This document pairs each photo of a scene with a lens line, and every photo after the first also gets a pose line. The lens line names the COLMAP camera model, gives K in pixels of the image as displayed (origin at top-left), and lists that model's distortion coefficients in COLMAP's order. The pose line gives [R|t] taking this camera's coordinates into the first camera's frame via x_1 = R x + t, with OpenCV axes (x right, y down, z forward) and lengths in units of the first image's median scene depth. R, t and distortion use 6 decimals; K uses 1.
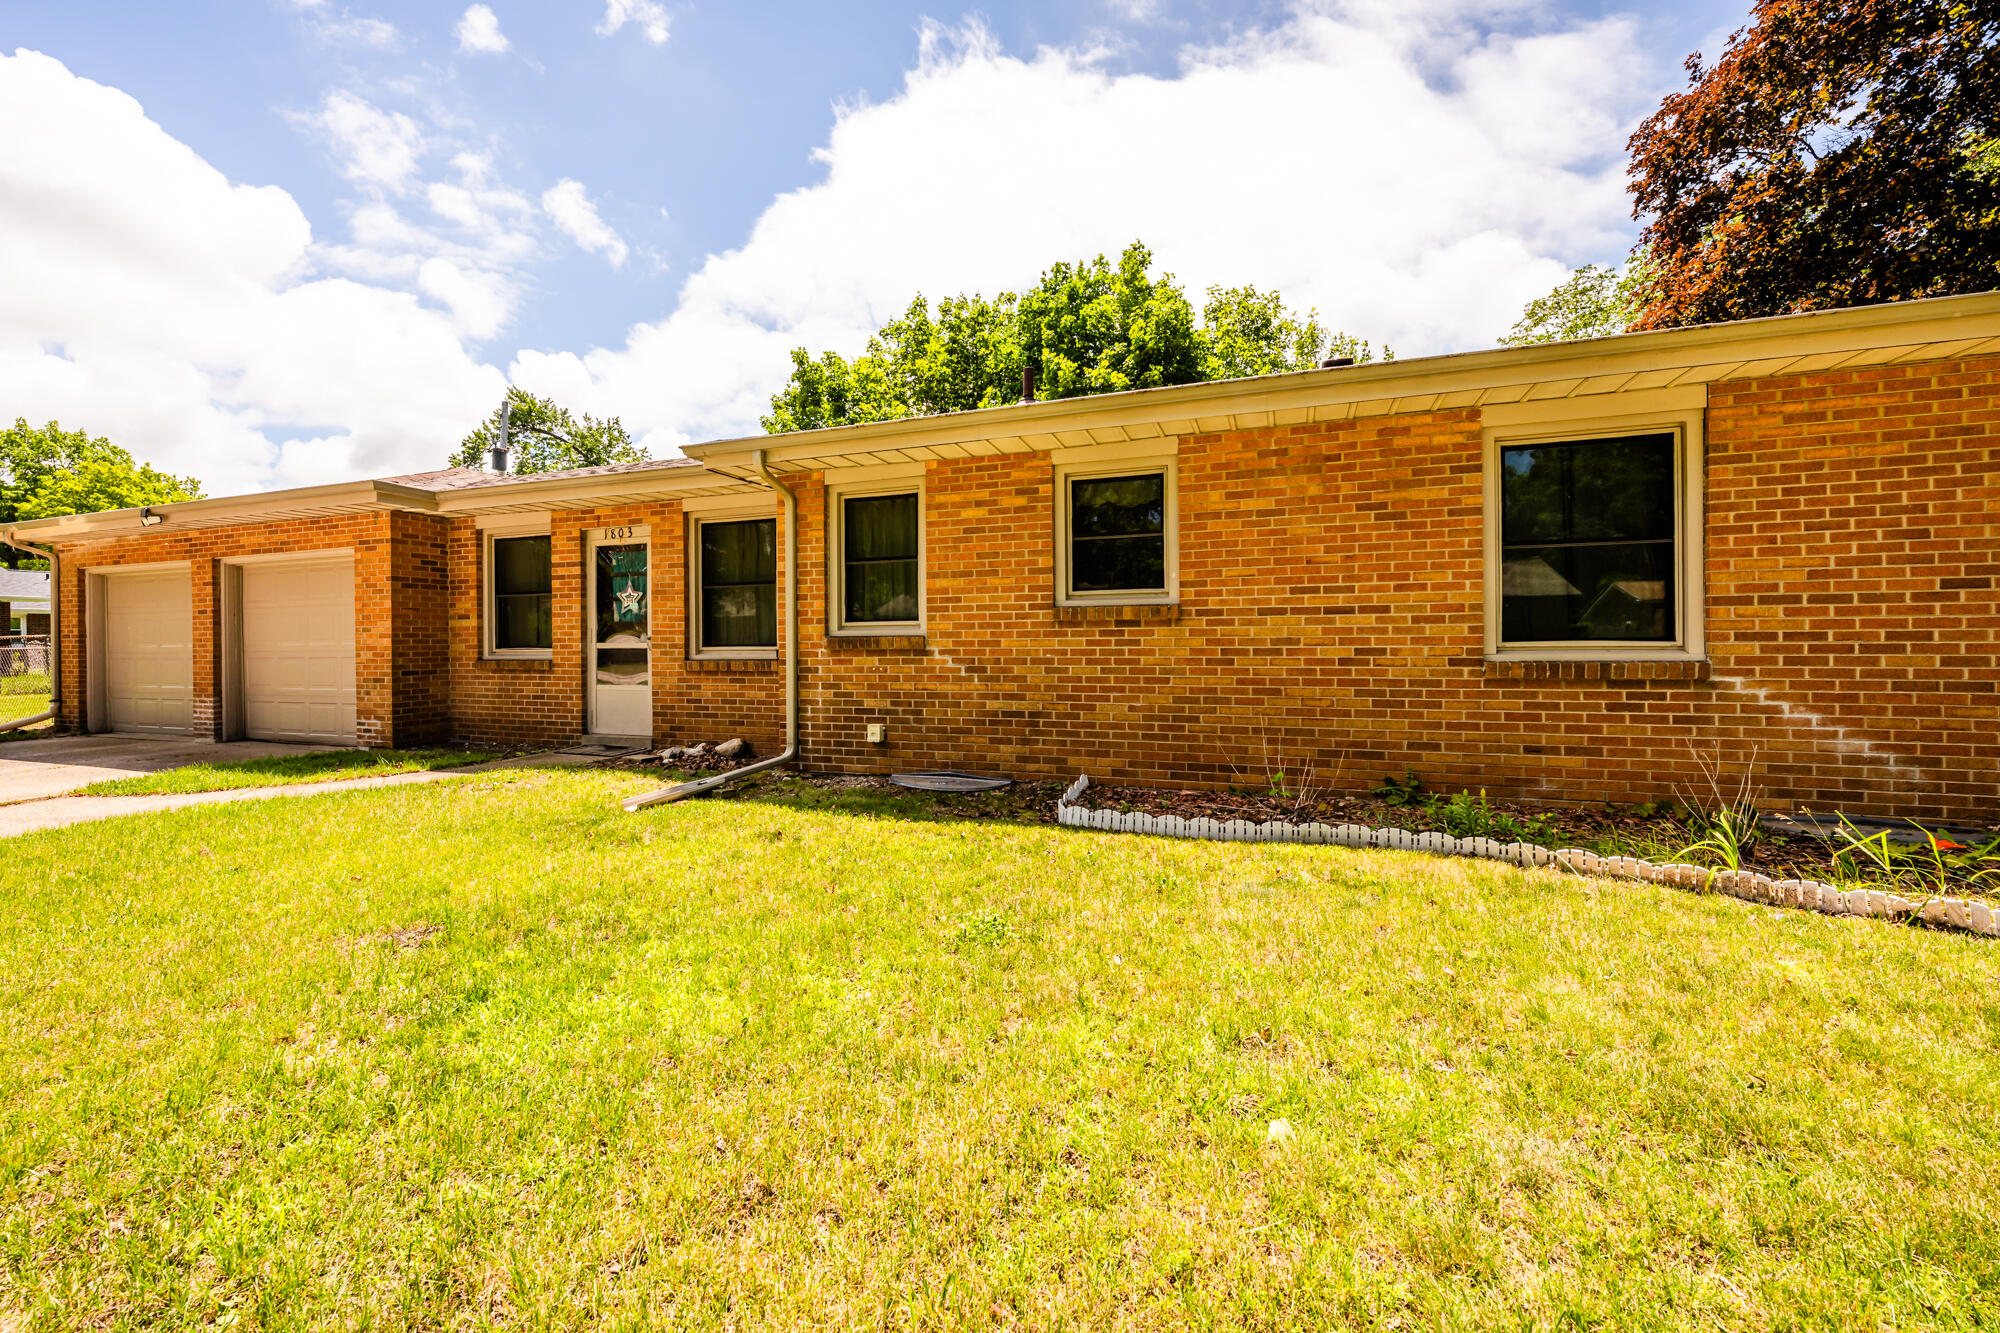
lens RADIAL K [[808.5, 0, 999.5], [0, 808.5, 633.9], [0, 0, 1]] dist [0.000992, 0.000335]
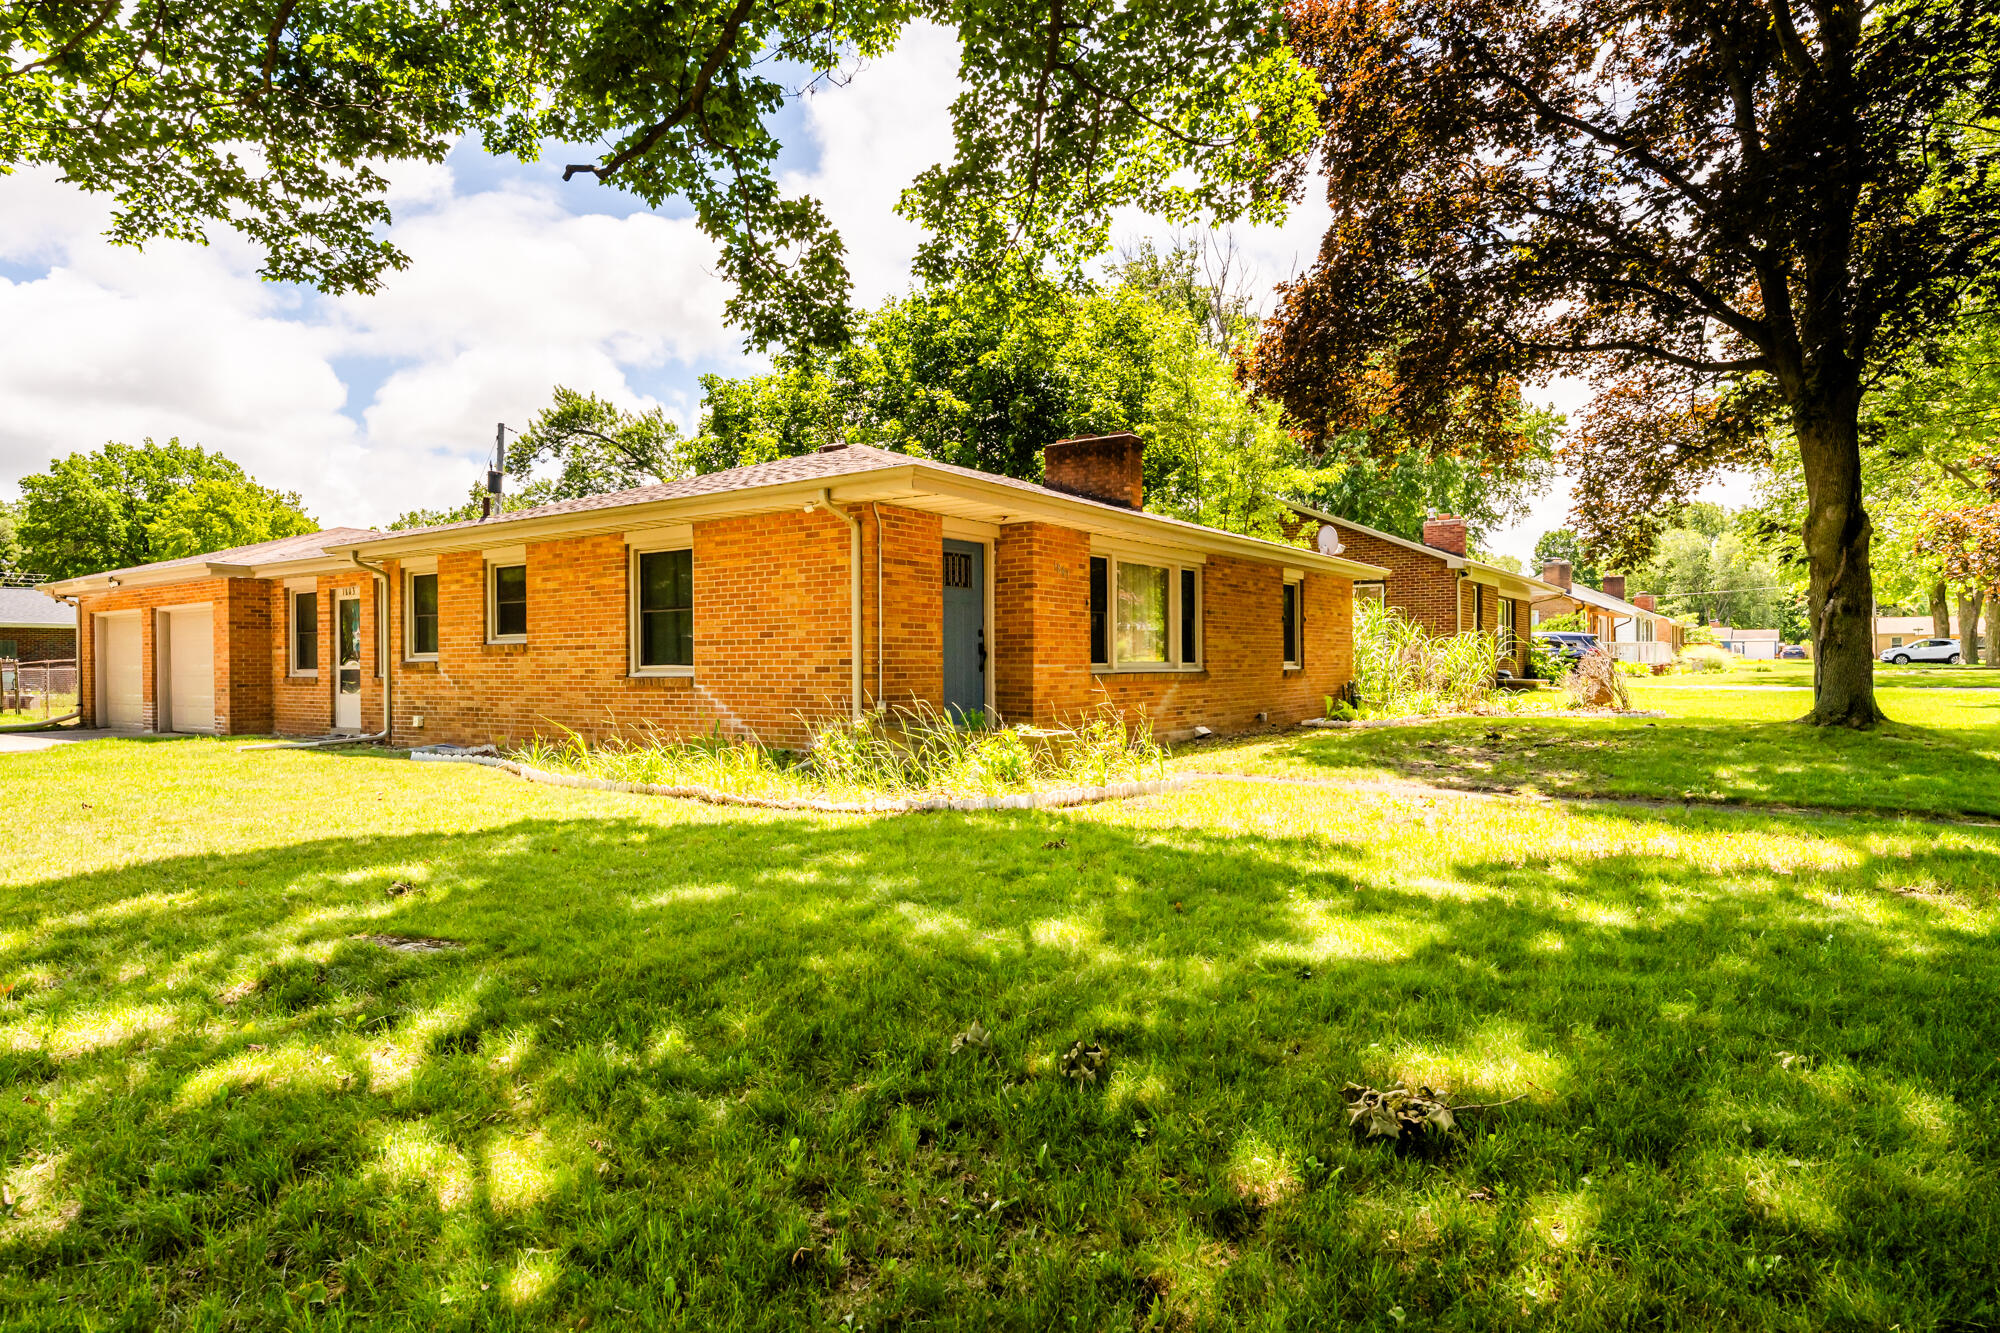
lens RADIAL K [[1142.6, 0, 1000.1], [0, 1142.6, 671.3], [0, 0, 1]] dist [-0.005189, -0.000604]
pose [[0.968770, 0.005833, -0.247891, 1.102388], [-0.003786, 0.999955, 0.008734, -0.001564], [0.247931, -0.007522, 0.968749, -0.663636]]
